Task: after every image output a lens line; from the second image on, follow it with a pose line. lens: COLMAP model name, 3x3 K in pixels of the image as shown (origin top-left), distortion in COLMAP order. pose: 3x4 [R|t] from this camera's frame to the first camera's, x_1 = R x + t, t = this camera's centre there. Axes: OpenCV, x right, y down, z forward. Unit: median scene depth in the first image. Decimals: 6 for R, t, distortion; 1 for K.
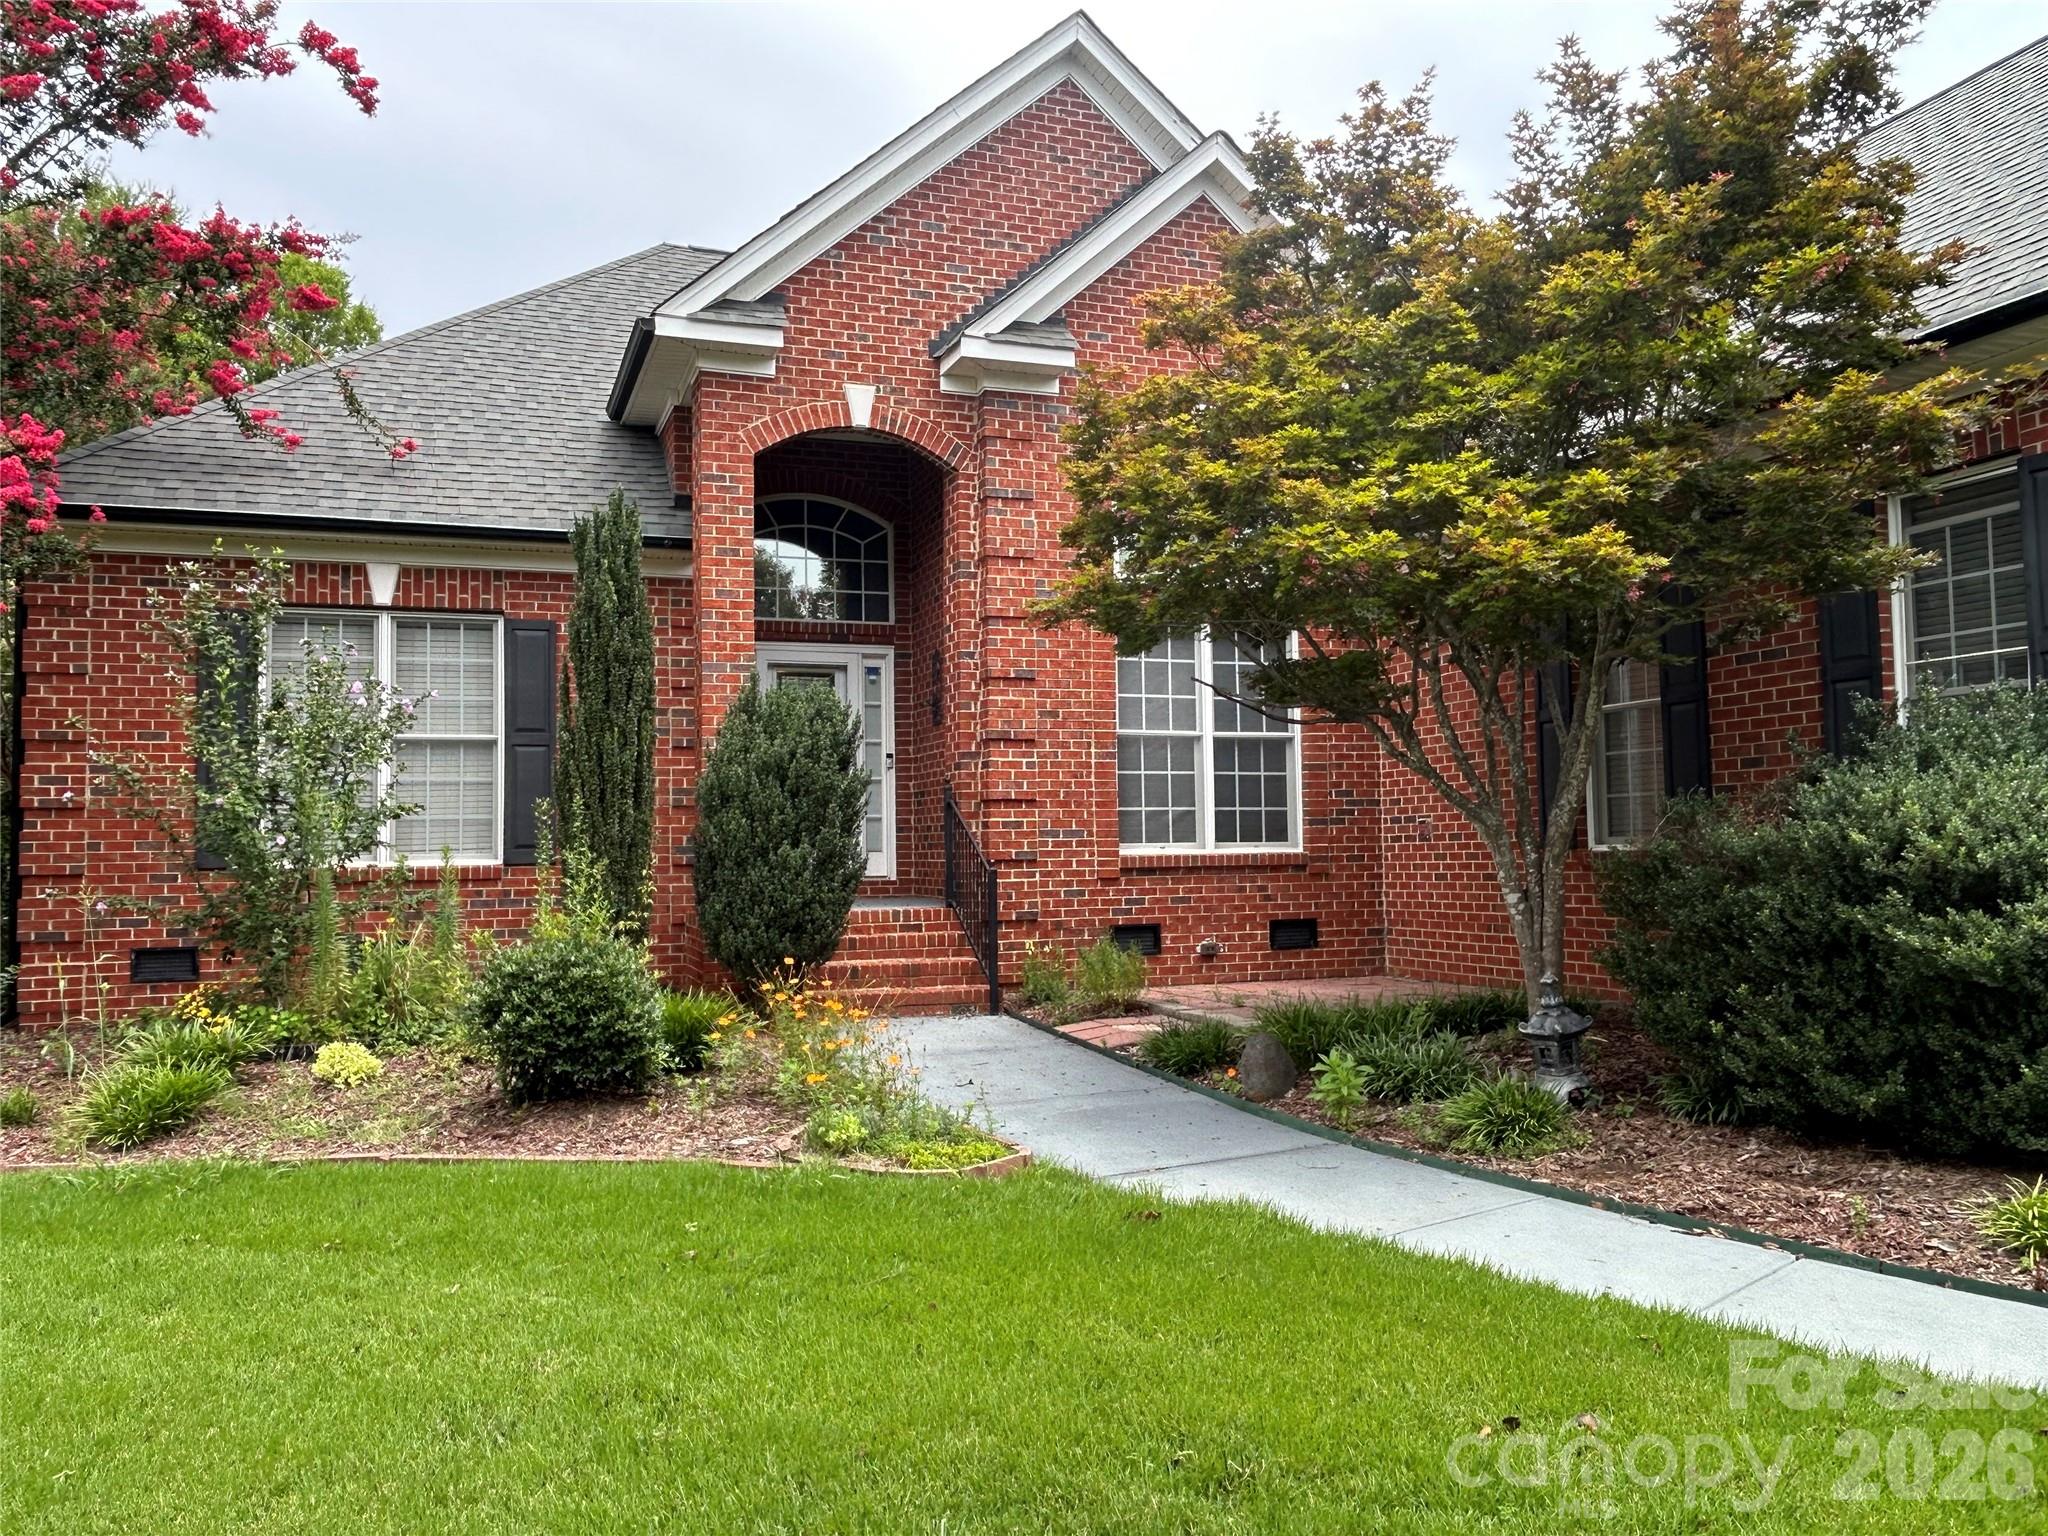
lens RADIAL K [[1505.4, 0, 1024.2], [0, 1505.4, 768.2], [0, 0, 1]] dist [-0.000437, 0.000003]
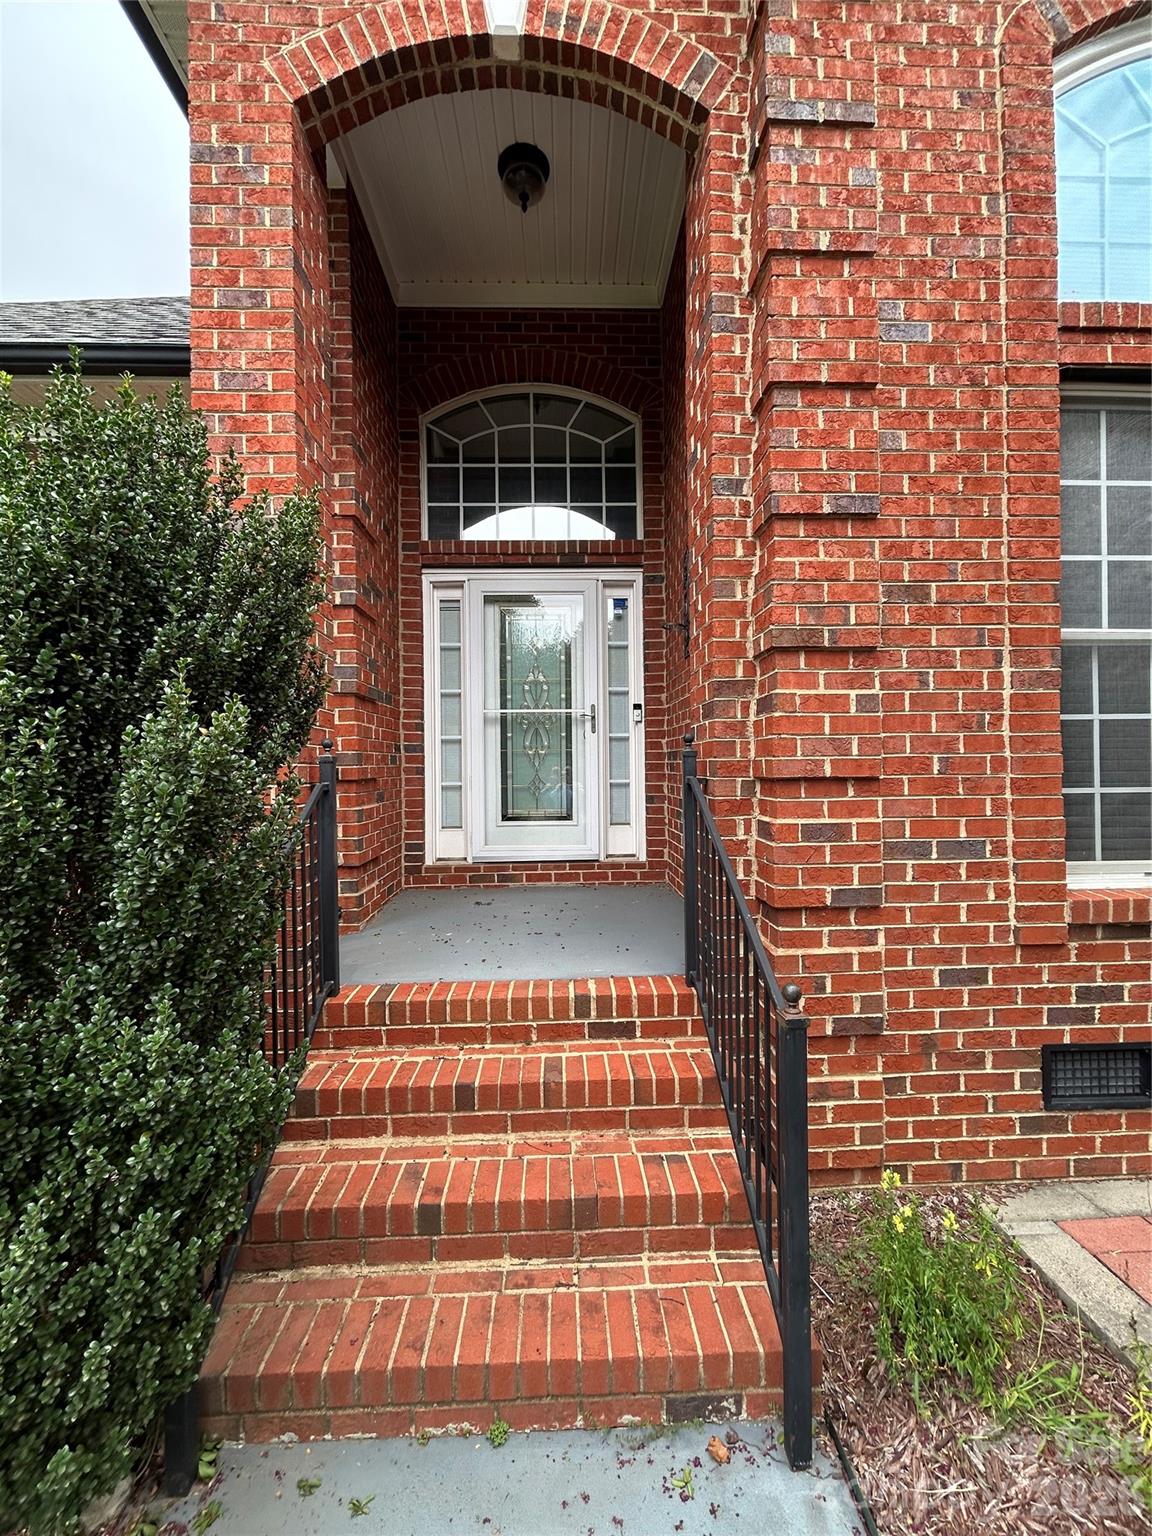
lens RADIAL K [[620.7, 0, 578.6], [0, 620.7, 766.1], [0, 0, 1]] dist [-0.001926, 0.000119]
pose [[0.953150, 0.001673, -0.302492, -0.022351], [0.015674, 0.998368, 0.054911, 0.005402], [0.302090, -0.057080, 0.951569, 0.783435]]
